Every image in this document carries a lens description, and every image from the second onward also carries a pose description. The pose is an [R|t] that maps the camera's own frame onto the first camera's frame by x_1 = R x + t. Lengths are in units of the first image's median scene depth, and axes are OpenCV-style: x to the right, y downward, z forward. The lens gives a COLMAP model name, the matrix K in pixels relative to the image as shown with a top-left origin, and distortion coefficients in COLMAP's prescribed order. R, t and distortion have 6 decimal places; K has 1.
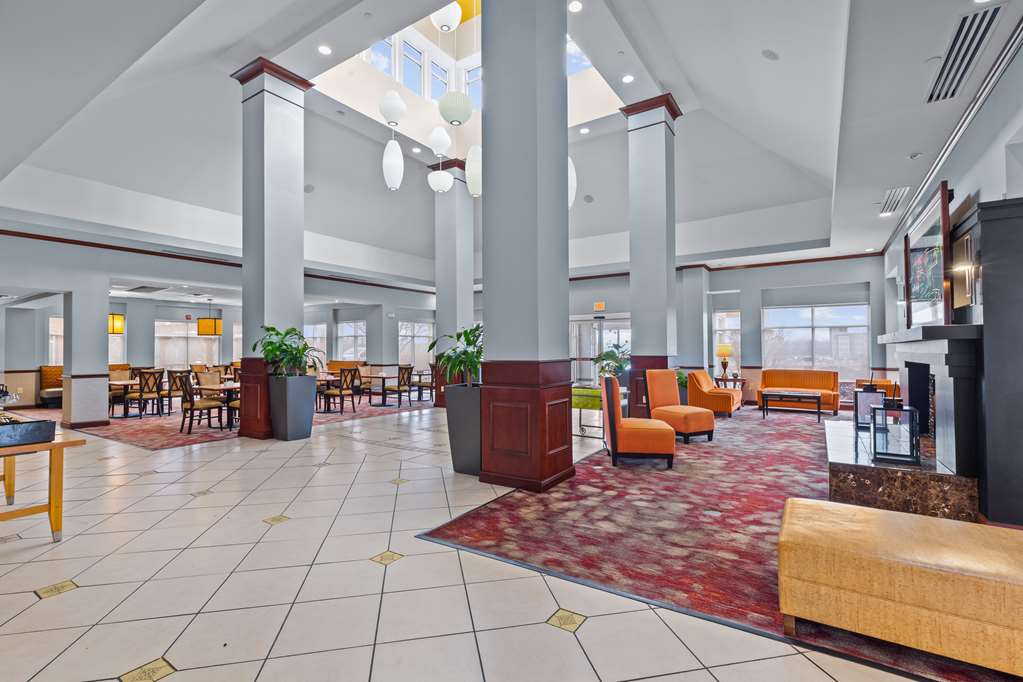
lens RADIAL K [[465.8, 0, 511.5], [0, 465.8, 341.0], [0, 0, 1]] dist [0.002596, 0.000089]
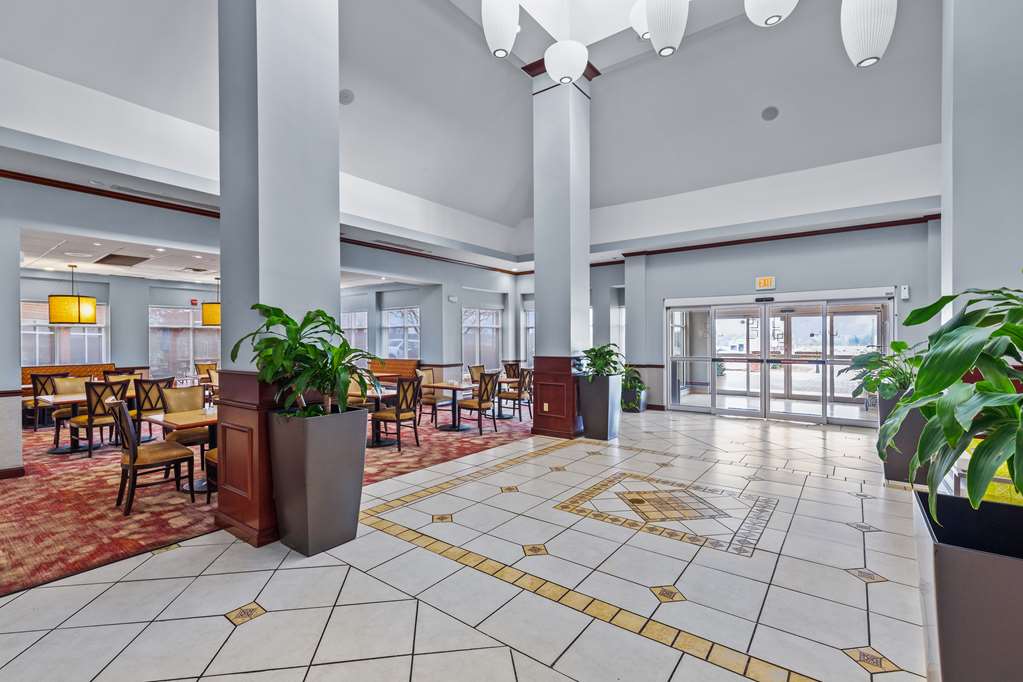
lens RADIAL K [[456.6, 0, 508.8], [0, 456.6, 342.5], [0, 0, 1]] dist [0.008765, -0.000158]
pose [[0.997967, 0.002878, -0.063667, -0.174809], [-0.001352, 0.999711, 0.023991, -0.004016], [0.063717, -0.023856, 0.997683, 0.388963]]
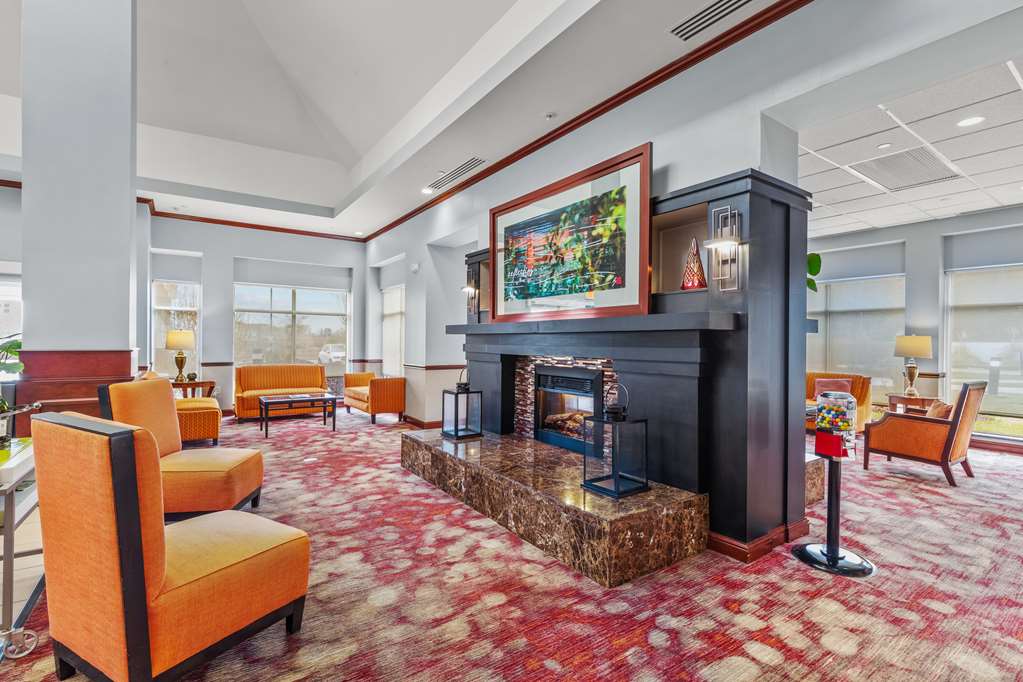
lens RADIAL K [[464.0, 0, 511.5], [0, 464.0, 341.0], [0, 0, 1]] dist [0.004704, -0.008096]
pose [[0.372745, 0.011155, 0.927867, 0.023011], [-0.029113, 0.999576, -0.000322, 0.009574], [-0.927477, -0.026893, 0.372911, 0.357296]]
